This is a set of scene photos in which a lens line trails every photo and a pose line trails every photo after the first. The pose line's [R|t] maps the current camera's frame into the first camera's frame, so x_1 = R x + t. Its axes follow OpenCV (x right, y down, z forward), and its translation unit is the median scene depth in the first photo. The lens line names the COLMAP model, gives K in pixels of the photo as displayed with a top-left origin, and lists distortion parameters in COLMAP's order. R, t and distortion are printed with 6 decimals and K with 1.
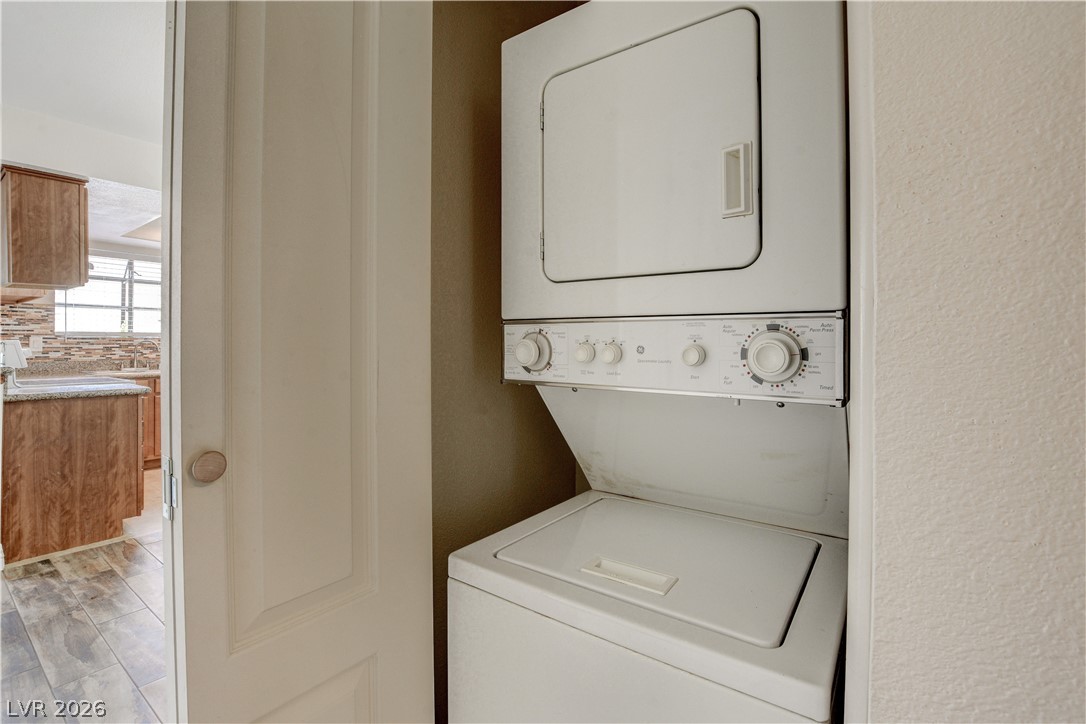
lens RADIAL K [[487.8, 0, 542.7], [0, 487.8, 342.0], [0, 0, 1]] dist [-0.019288, 0.000143]
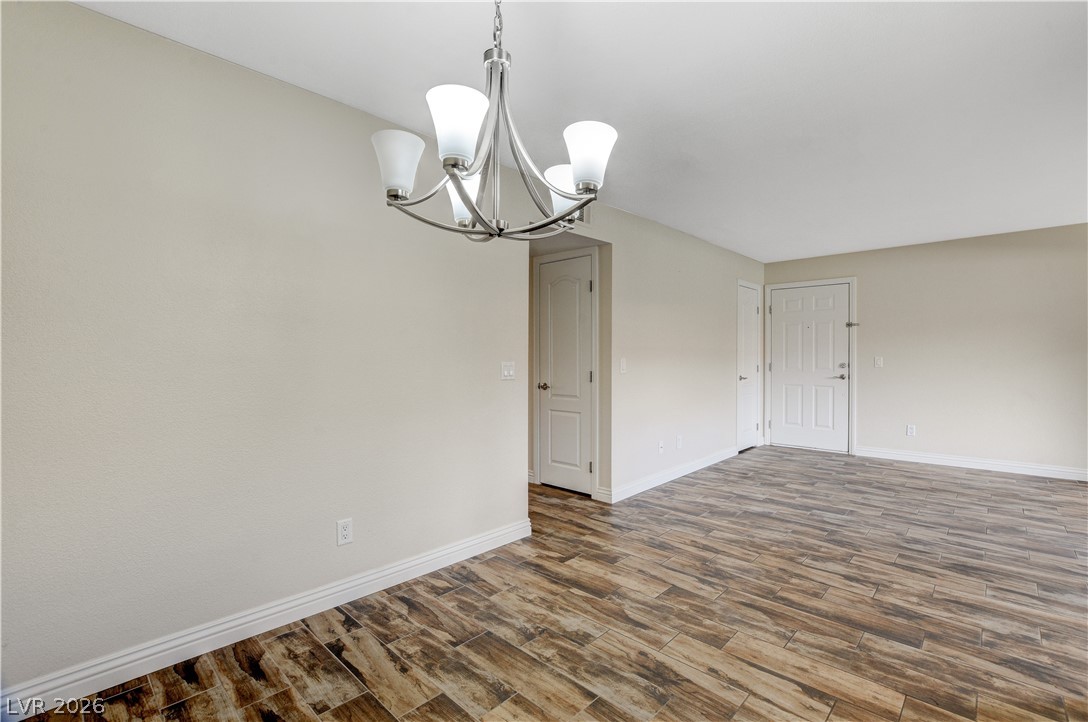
lens RADIAL K [[486.6, 0, 553.2], [0, 486.6, 351.9], [0, 0, 1]] dist [-0.023354, 0.000459]
pose [[-0.993912, -0.006748, 0.109968, -0.366145], [-0.008092, 0.999898, -0.011778, 0.001030], [-0.109878, -0.012597, -0.993865, 1.490603]]
